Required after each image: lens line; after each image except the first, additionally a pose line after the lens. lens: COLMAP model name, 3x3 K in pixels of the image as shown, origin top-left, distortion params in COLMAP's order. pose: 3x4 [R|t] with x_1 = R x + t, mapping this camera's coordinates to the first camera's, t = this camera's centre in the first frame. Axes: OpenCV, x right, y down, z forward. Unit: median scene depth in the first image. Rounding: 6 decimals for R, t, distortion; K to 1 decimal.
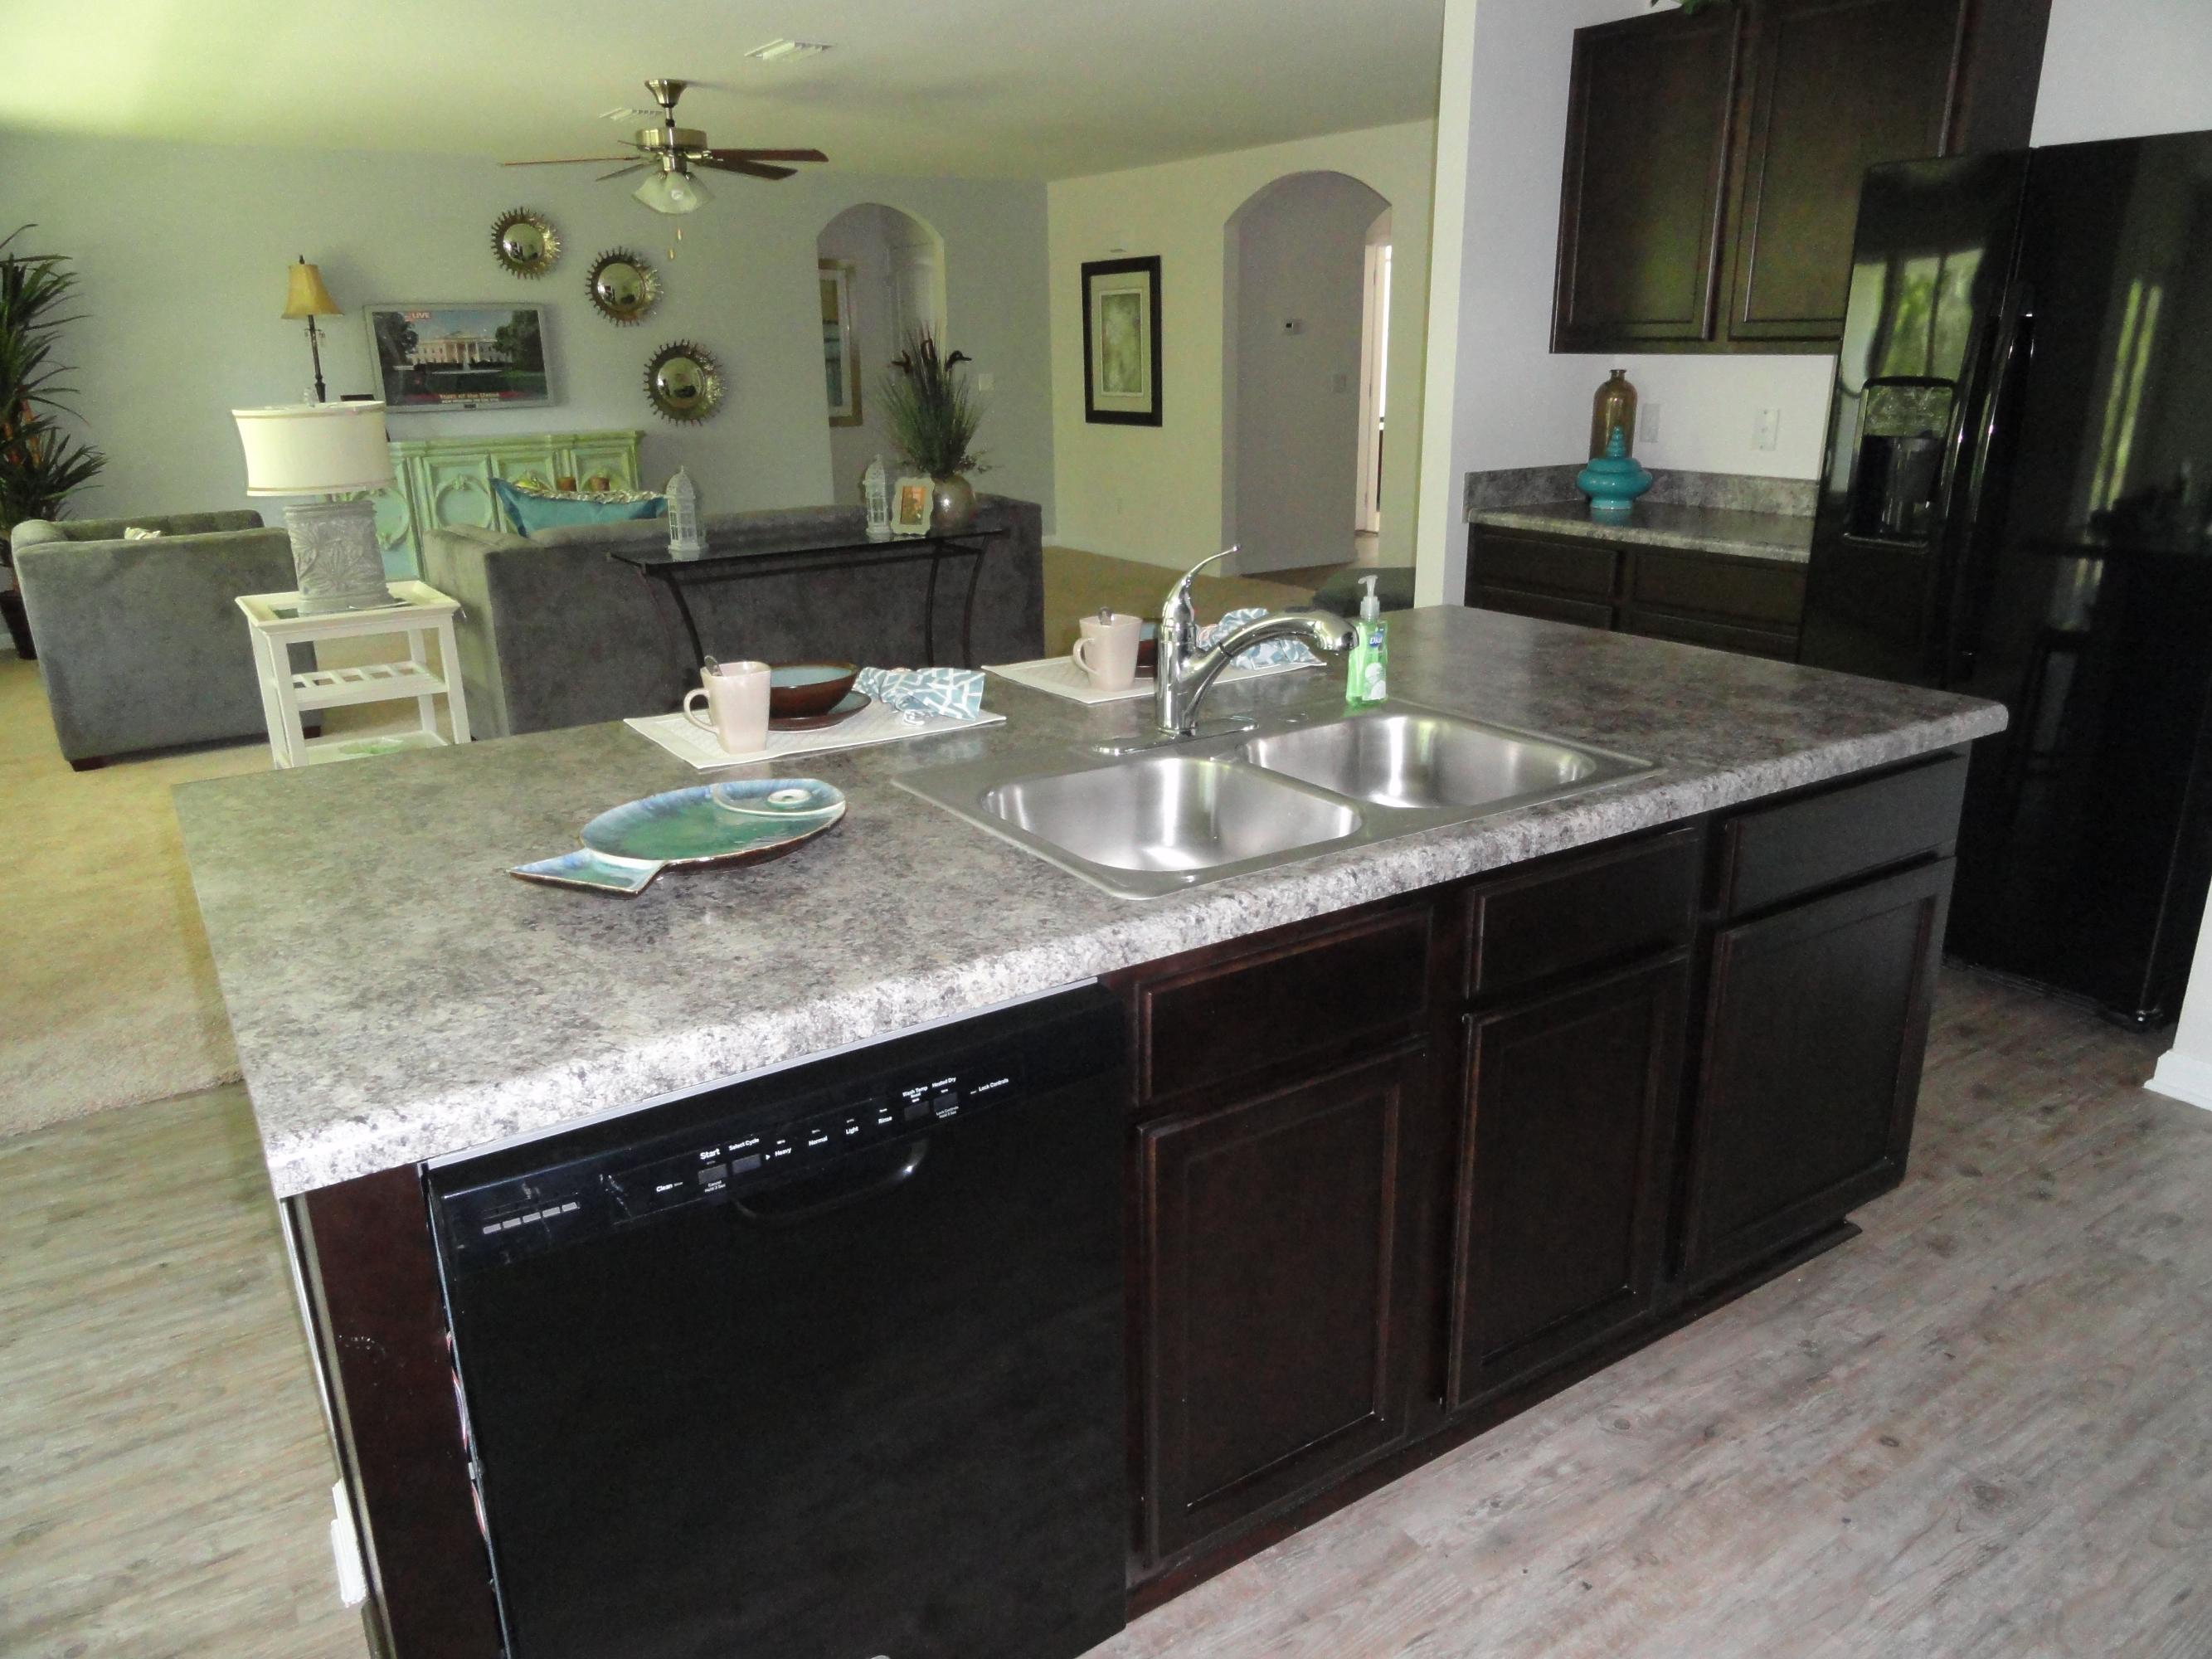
lens RADIAL K [[1529.1, 0, 1106.0], [0, 1529.1, 829.5], [0, 0, 1]] dist [0.000481, -0.002539]
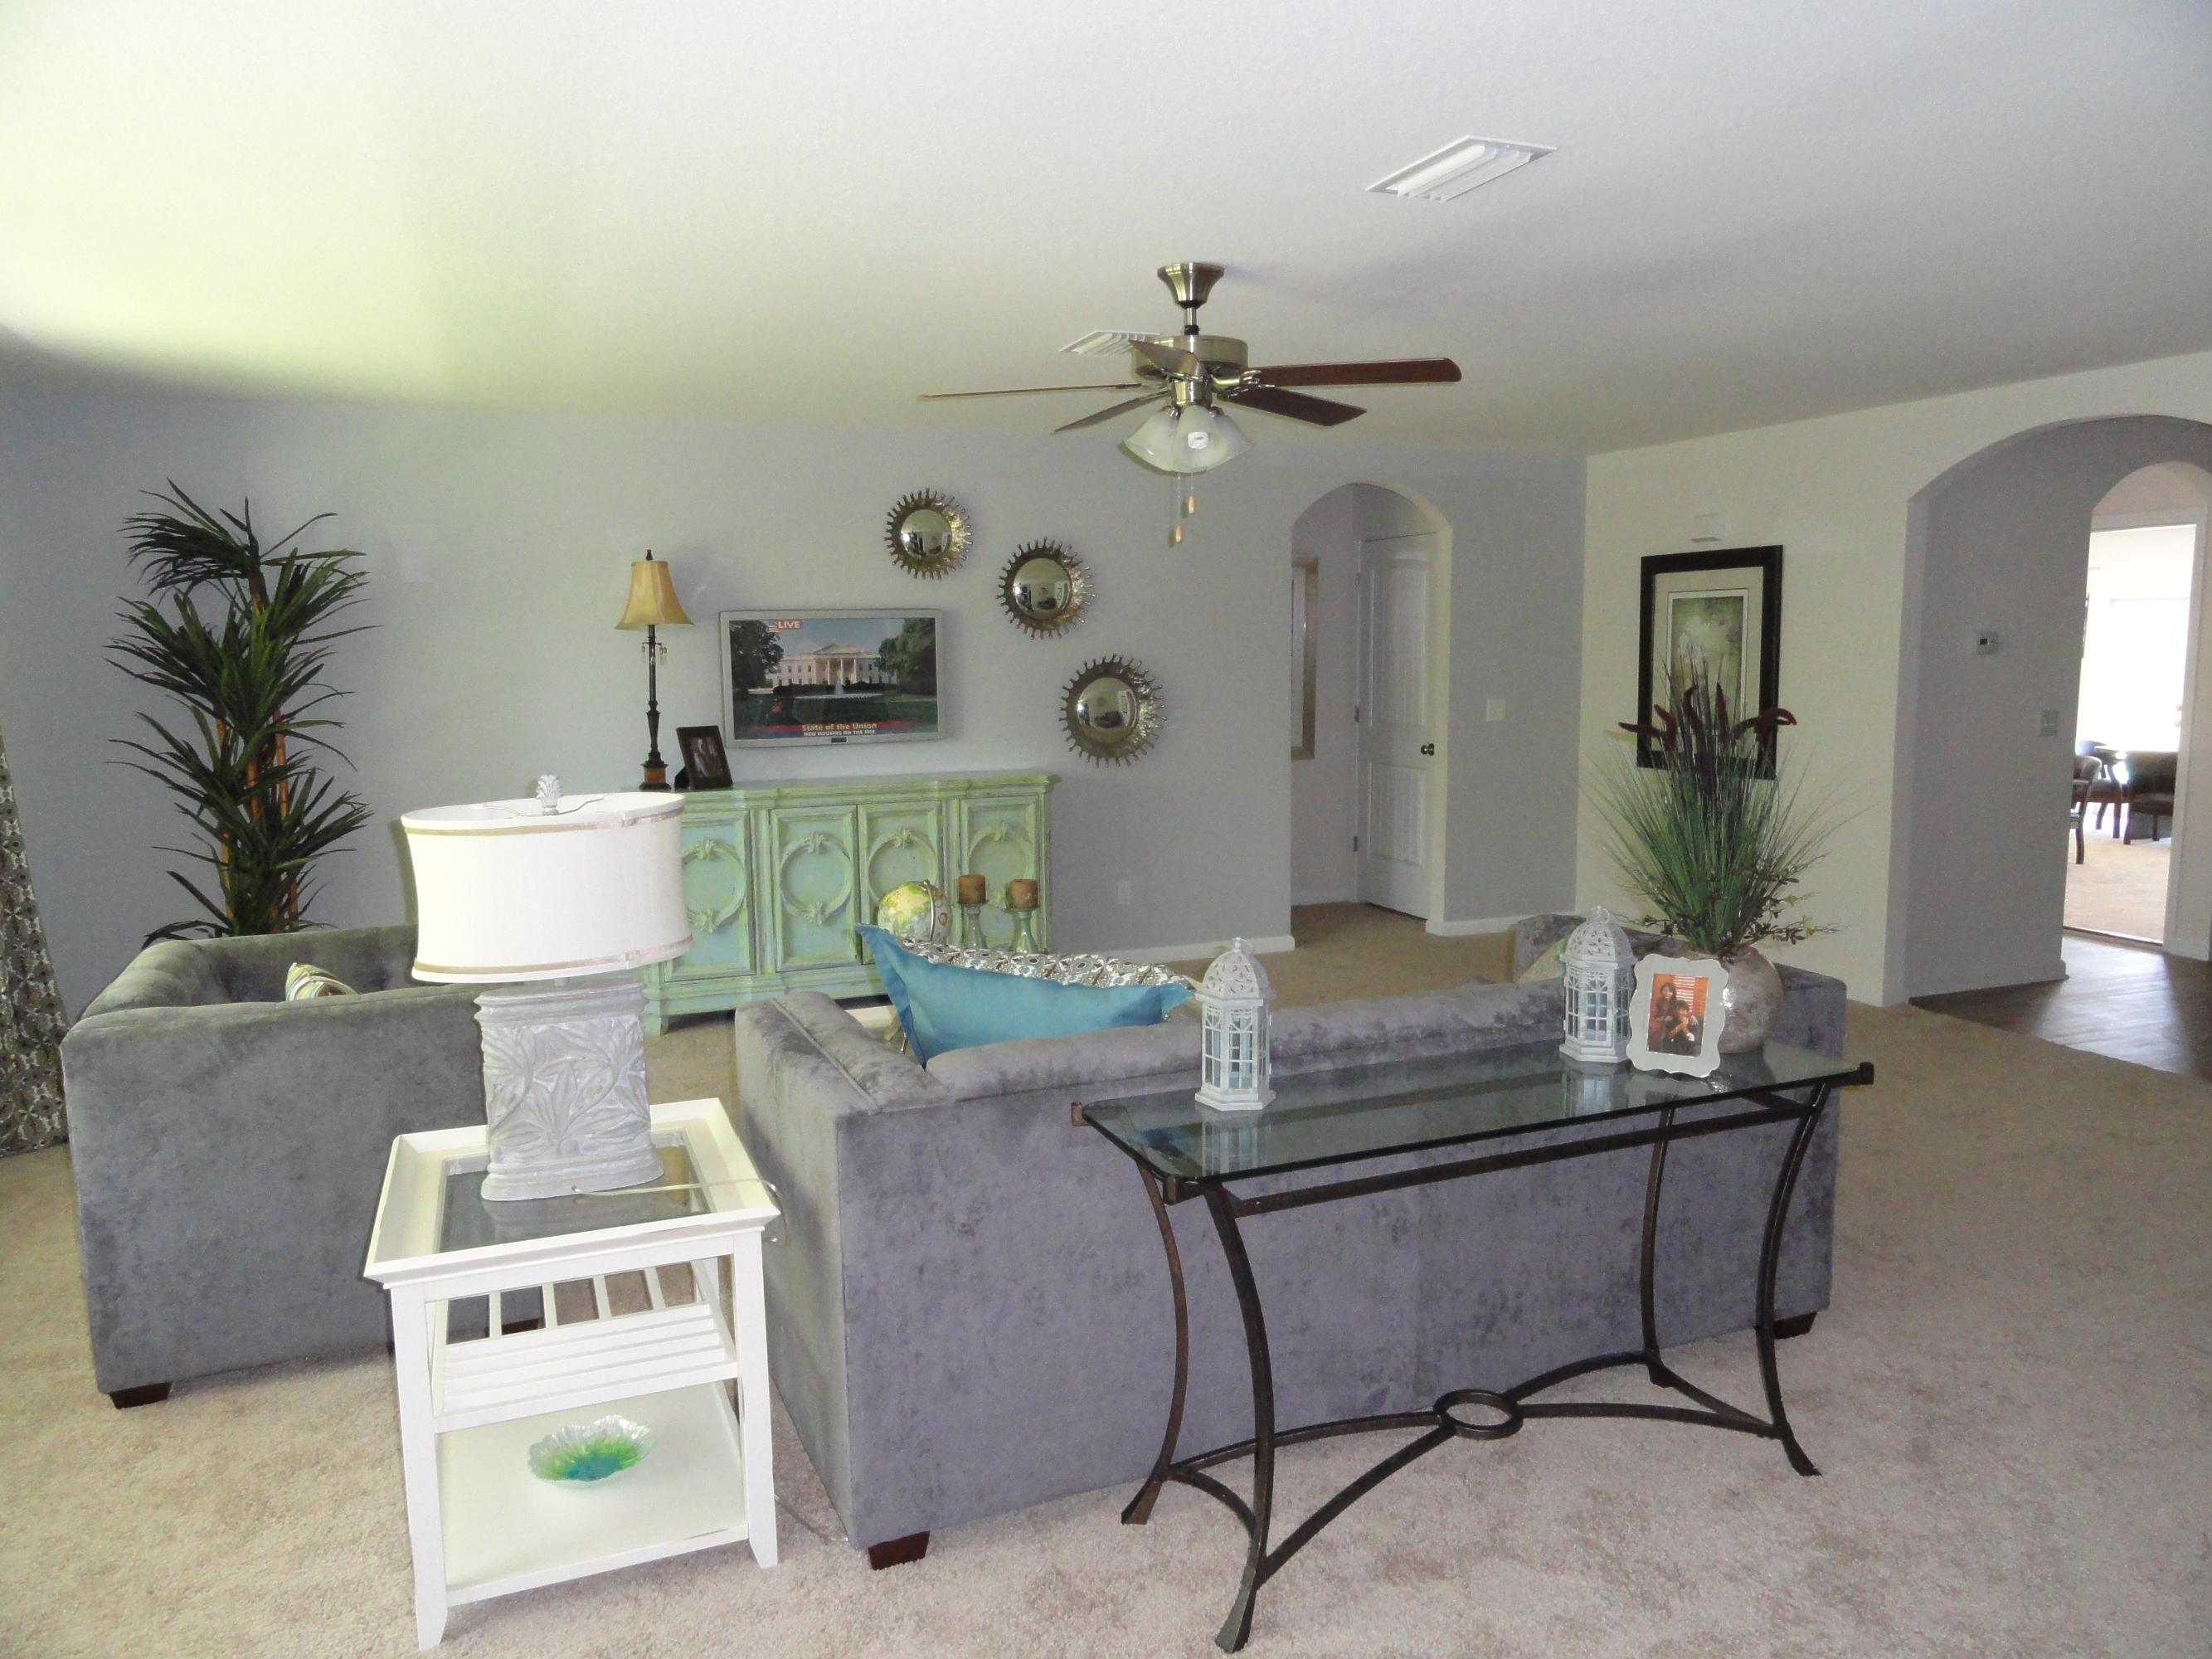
lens RADIAL K [[1510.8, 0, 1106.0], [0, 1510.8, 829.5], [0, 0, 1]] dist [-0.020295, -0.000658]
pose [[0.978601, 0.030554, -0.203486, -0.137651], [-0.067207, 0.982140, -0.175739, -0.114291], [0.194482, 0.185654, 0.963177, 0.325483]]
